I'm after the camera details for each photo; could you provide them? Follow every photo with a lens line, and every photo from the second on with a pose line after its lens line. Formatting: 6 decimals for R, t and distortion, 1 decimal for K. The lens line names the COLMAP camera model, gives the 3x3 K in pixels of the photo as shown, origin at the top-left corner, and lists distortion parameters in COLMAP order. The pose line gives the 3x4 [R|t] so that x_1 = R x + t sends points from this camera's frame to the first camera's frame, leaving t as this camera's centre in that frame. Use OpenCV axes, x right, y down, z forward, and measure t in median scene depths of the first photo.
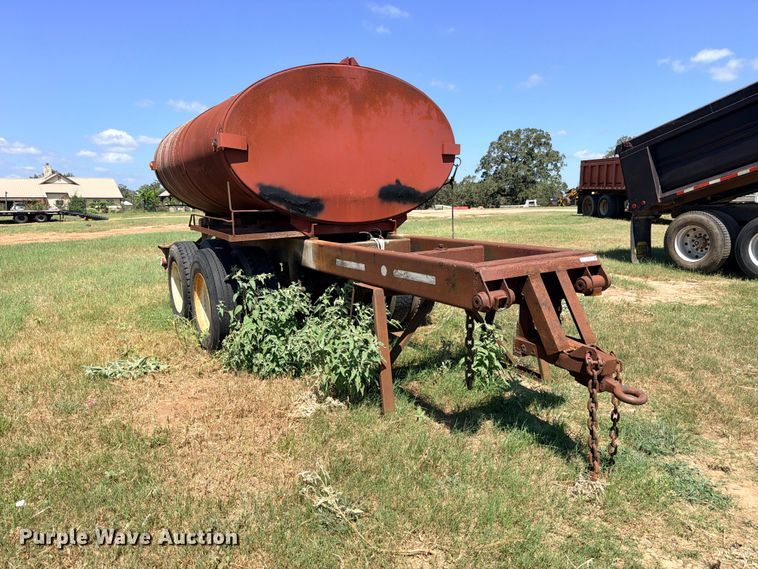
lens RADIAL K [[530.5, 0, 382.3], [0, 530.5, 287.8], [0, 0, 1]] dist [0.177320, -0.352769]
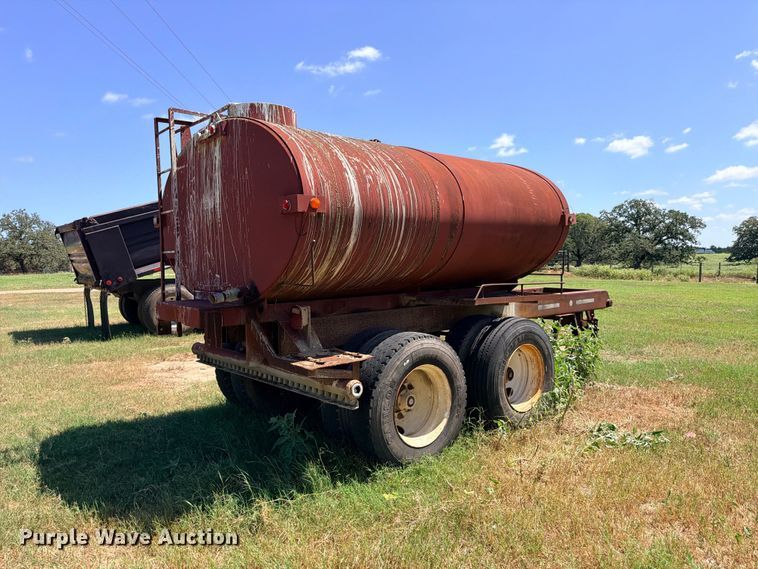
lens RADIAL K [[530.5, 0, 382.3], [0, 530.5, 287.8], [0, 0, 1]] dist [0.177320, -0.352769]
pose [[-0.165671, -0.031820, 0.985668, -1.267418], [0.185141, 0.980705, 0.062778, -0.237291], [-0.968646, 0.192888, -0.156583, 1.429512]]
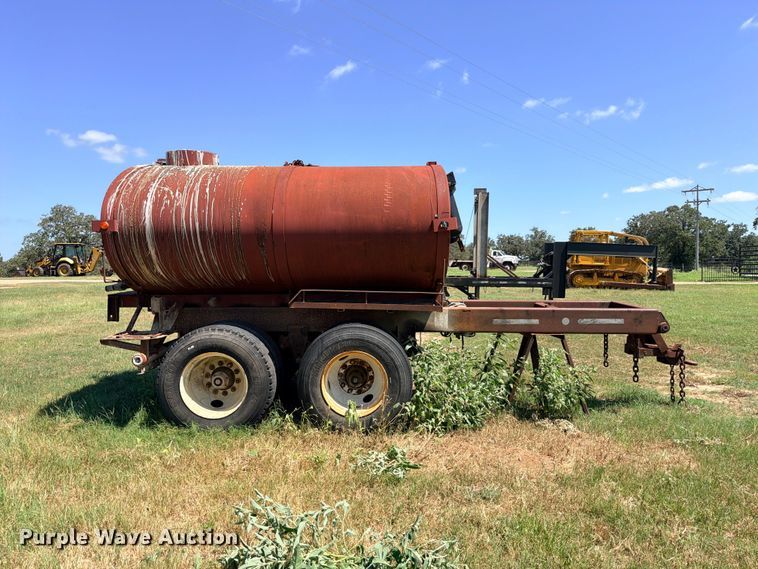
lens RADIAL K [[534.6, 0, 372.2], [0, 534.6, 286.9], [0, 0, 1]] dist [0.145414, -0.245629]
pose [[0.551270, -0.025546, 0.833936, -1.151646], [0.132169, 0.989584, -0.057056, -0.084339], [-0.823792, 0.141673, 0.548904, 0.464923]]
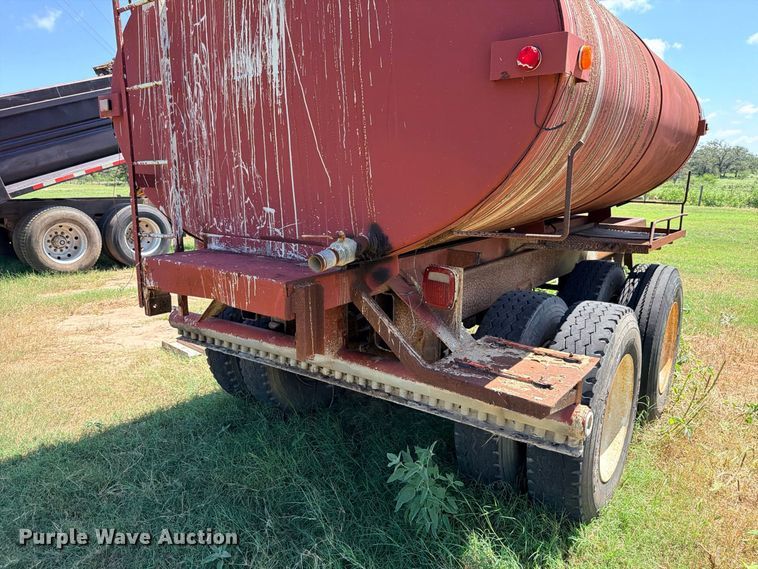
lens RADIAL K [[535.4, 0, 379.0], [0, 535.4, 284.5], [0, 0, 1]] dist [0.074519, -0.123034]
pose [[-0.369466, -0.167280, 0.914064, -0.867835], [0.165230, 0.956162, 0.241770, -0.282947], [-0.914436, 0.240356, -0.325630, 1.616399]]
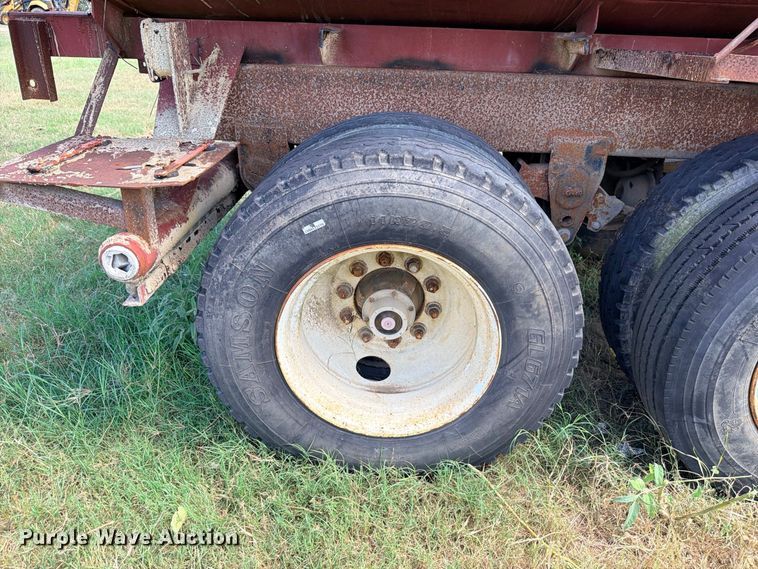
lens RADIAL K [[539.7, 0, 379.0], [0, 539.7, 284.5], [0, 0, 1]] dist [0.023719, -0.049373]
pose [[0.556008, -0.330901, 0.762469, -0.701702], [0.093737, 0.936448, 0.338051, -0.133845], [-0.825875, -0.116488, 0.551690, 1.123287]]
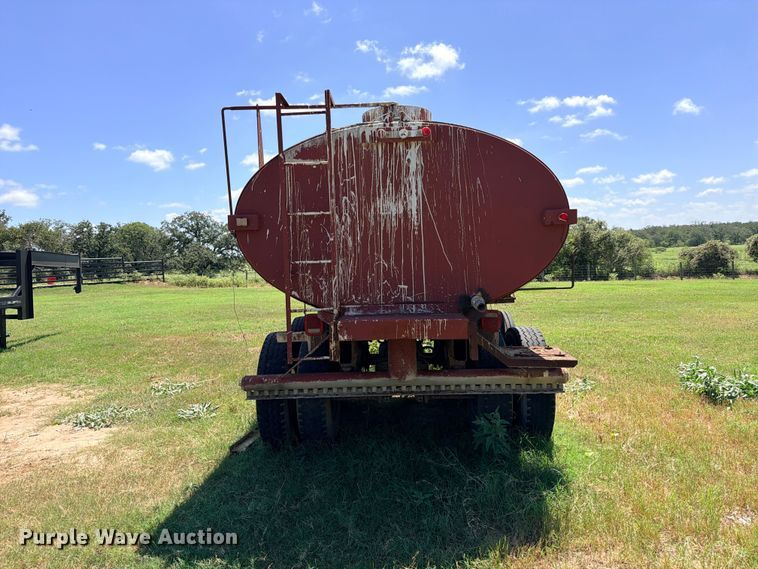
lens RADIAL K [[535.4, 0, 379.0], [0, 535.4, 284.5], [0, 0, 1]] dist [0.074519, -0.123034]
pose [[-0.832945, 0.015638, 0.553135, -0.811843], [0.136710, 0.974430, 0.178317, -0.392456], [-0.536203, 0.224147, -0.813784, 2.175221]]
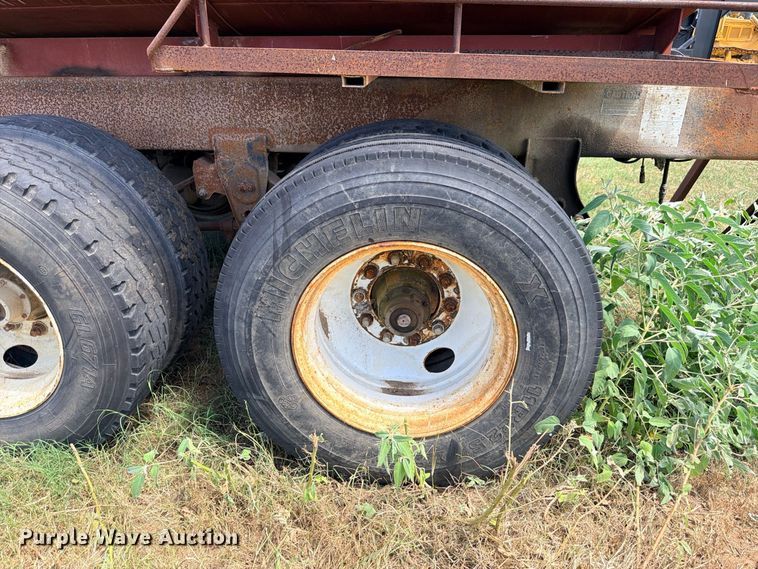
lens RADIAL K [[532.7, 0, 379.5], [0, 532.7, 280.0], [0, 0, 1]] dist [0.036079, -0.057544]
pose [[0.583587, -0.312200, 0.749638, -0.566345], [0.124409, 0.946618, 0.297384, -0.091238], [-0.802464, -0.080287, 0.591275, 0.899643]]
